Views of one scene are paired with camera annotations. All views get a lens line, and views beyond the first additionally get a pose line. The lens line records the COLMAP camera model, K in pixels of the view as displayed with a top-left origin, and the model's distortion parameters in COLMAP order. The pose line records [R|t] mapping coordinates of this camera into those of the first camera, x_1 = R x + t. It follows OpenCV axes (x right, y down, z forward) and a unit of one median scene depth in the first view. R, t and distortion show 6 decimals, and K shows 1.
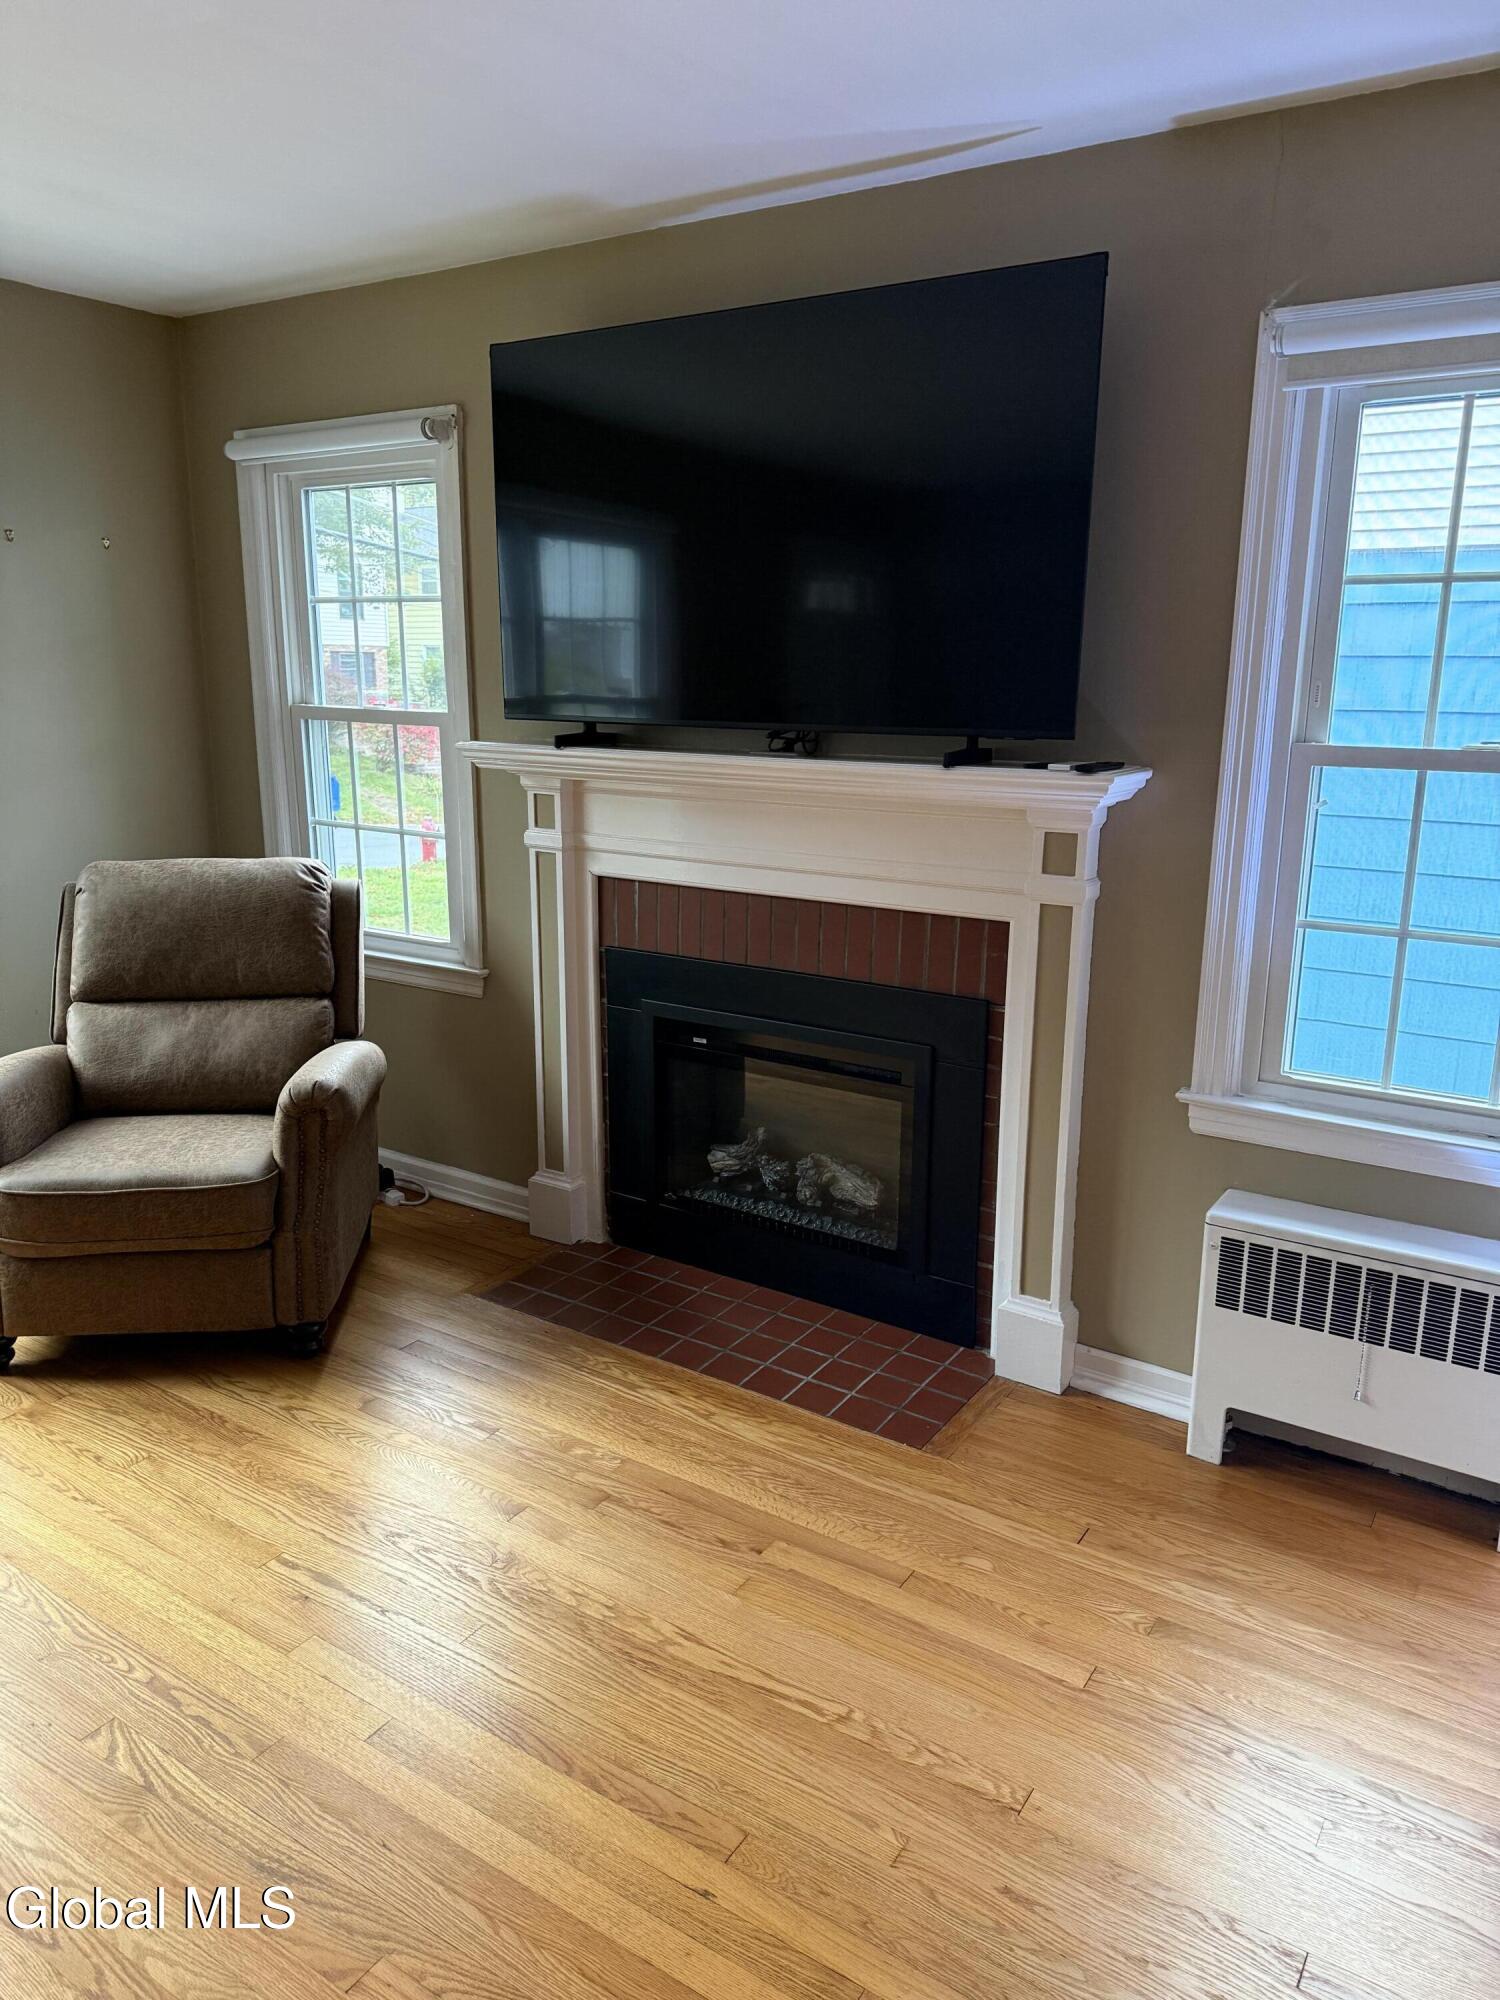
lens RADIAL K [[1390.6, 0, 750.0], [0, 1390.6, 1000.0], [0, 0, 1]] dist [0.089949, -0.135071]
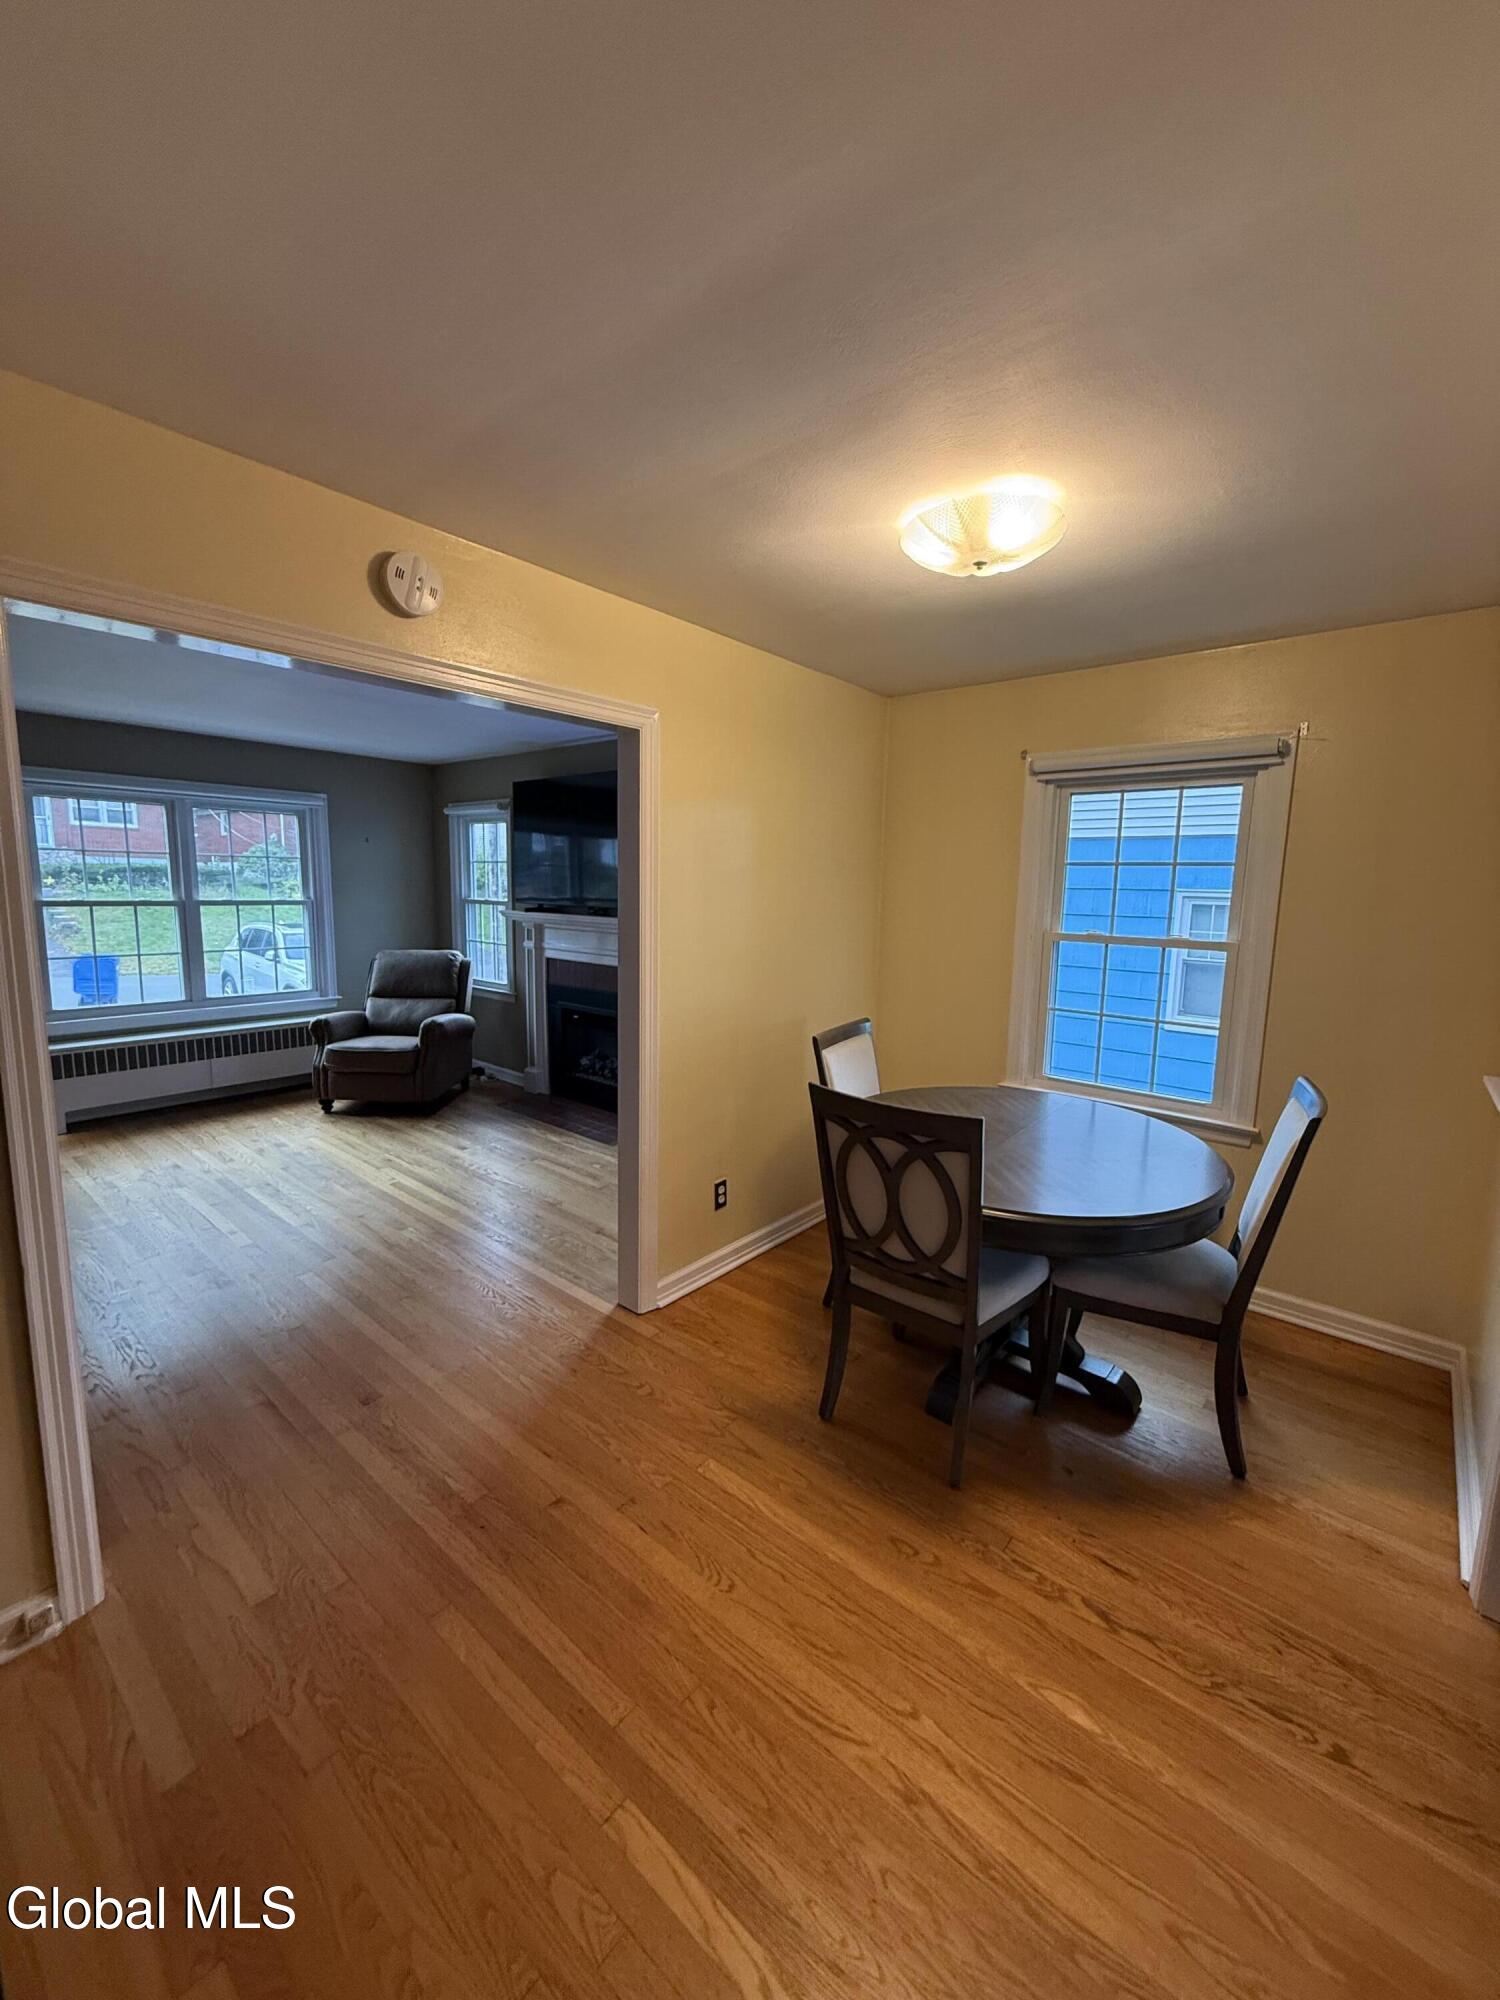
lens RADIAL K [[794.5, 0, 754.0], [0, 794.5, 986.6], [0, 0, 1]] dist [0.001405, 0.000101]
pose [[0.992717, 0.025401, -0.117765, 0.507042], [-0.037990, 0.993649, -0.105919, 0.125388], [0.114326, 0.109621, 0.987377, -0.540638]]
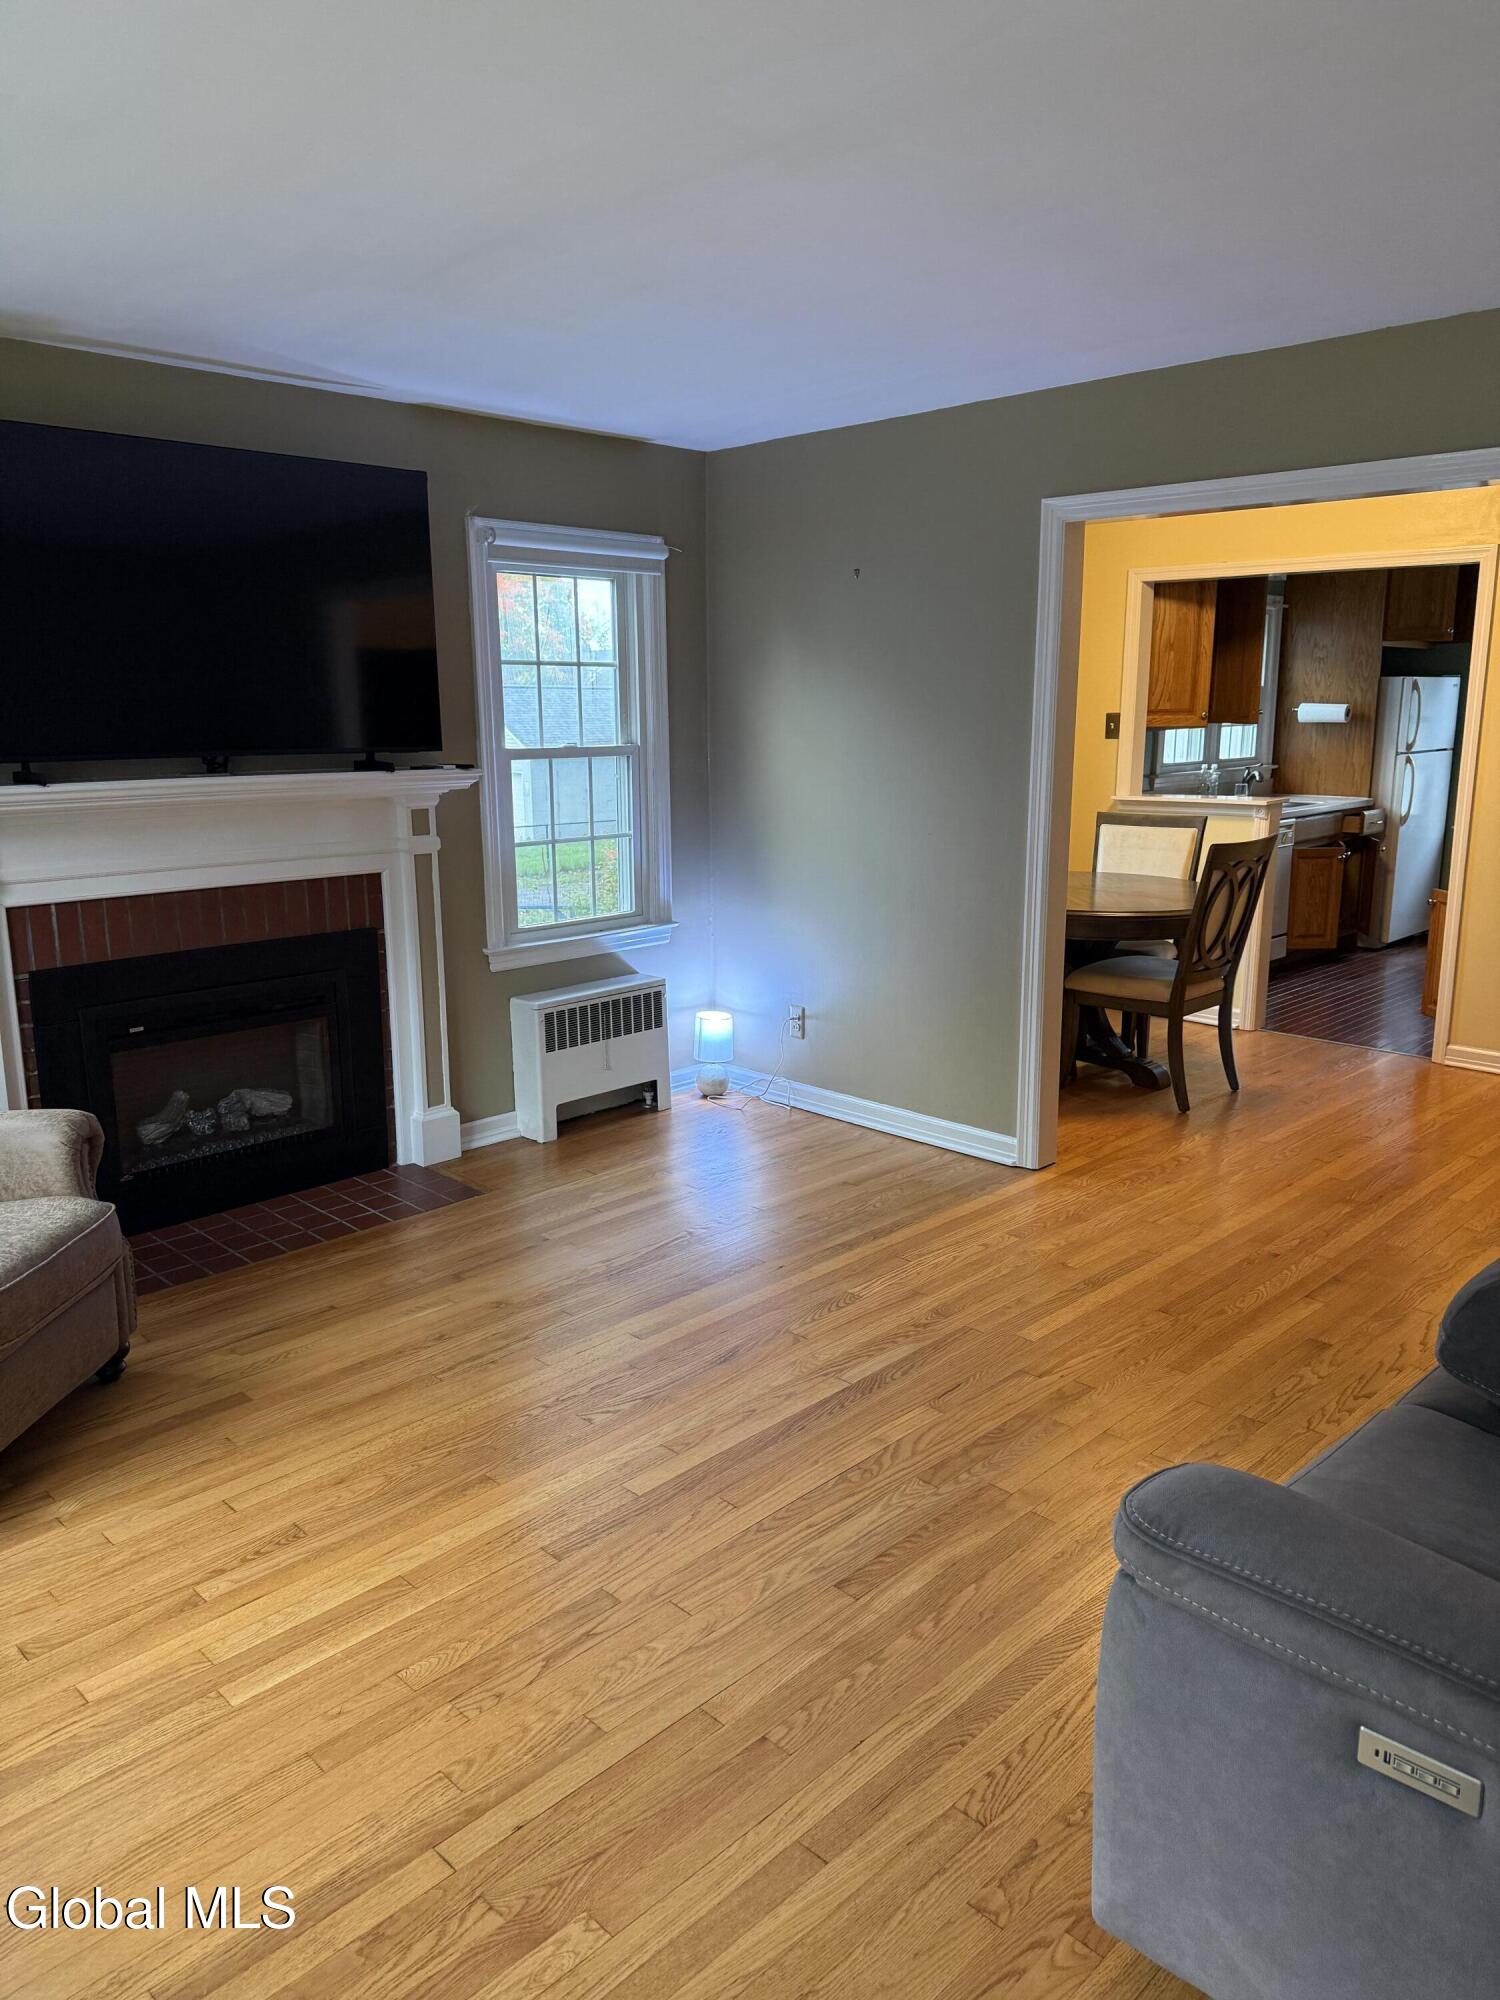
lens RADIAL K [[1396.8, 0, 748.4], [0, 1396.8, 982.1], [0, 0, 1]] dist [0.094103, -0.076956]
pose [[0.202832, -0.198798, 0.958821, -1.051063], [0.236167, 0.960202, 0.149125, -0.063889], [-0.950308, 0.196195, 0.241709, 0.225416]]
